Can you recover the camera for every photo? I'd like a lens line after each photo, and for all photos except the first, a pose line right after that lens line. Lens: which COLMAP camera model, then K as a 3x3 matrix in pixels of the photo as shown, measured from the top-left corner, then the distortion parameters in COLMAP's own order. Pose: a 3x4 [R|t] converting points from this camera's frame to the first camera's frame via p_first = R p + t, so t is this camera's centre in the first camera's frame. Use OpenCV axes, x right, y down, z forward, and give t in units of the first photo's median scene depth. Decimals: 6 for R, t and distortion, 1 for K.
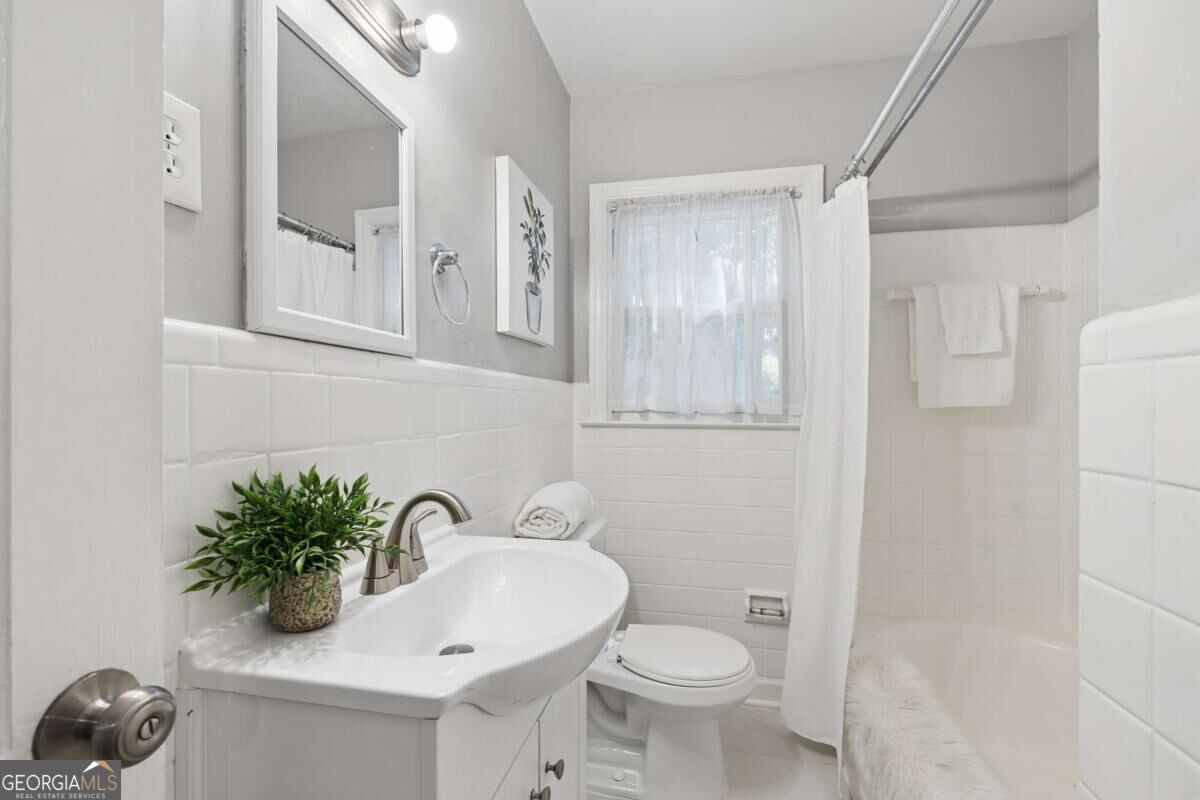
lens RADIAL K [[524.8, 0, 597.2], [0, 524.8, 405.2], [0, 0, 1]] dist [-0.008378, 0.000041]
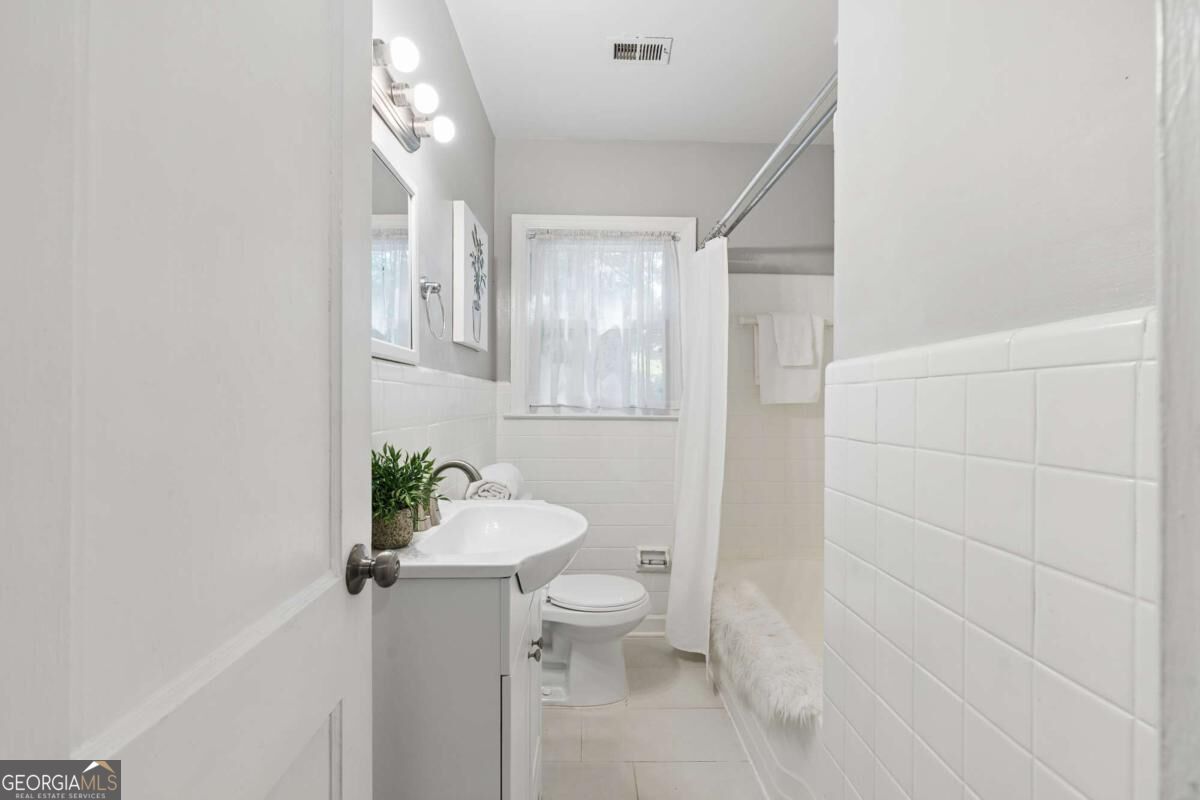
lens RADIAL K [[527.1, 0, 597.4], [0, 527.1, 396.7], [0, 0, 1]] dist [-0.001629, 0.000037]
pose [[0.971137, 0.006627, 0.238431, -0.129744], [-0.005452, 0.999970, -0.005586, -0.003903], [-0.238461, 0.004125, 0.971143, -0.240322]]
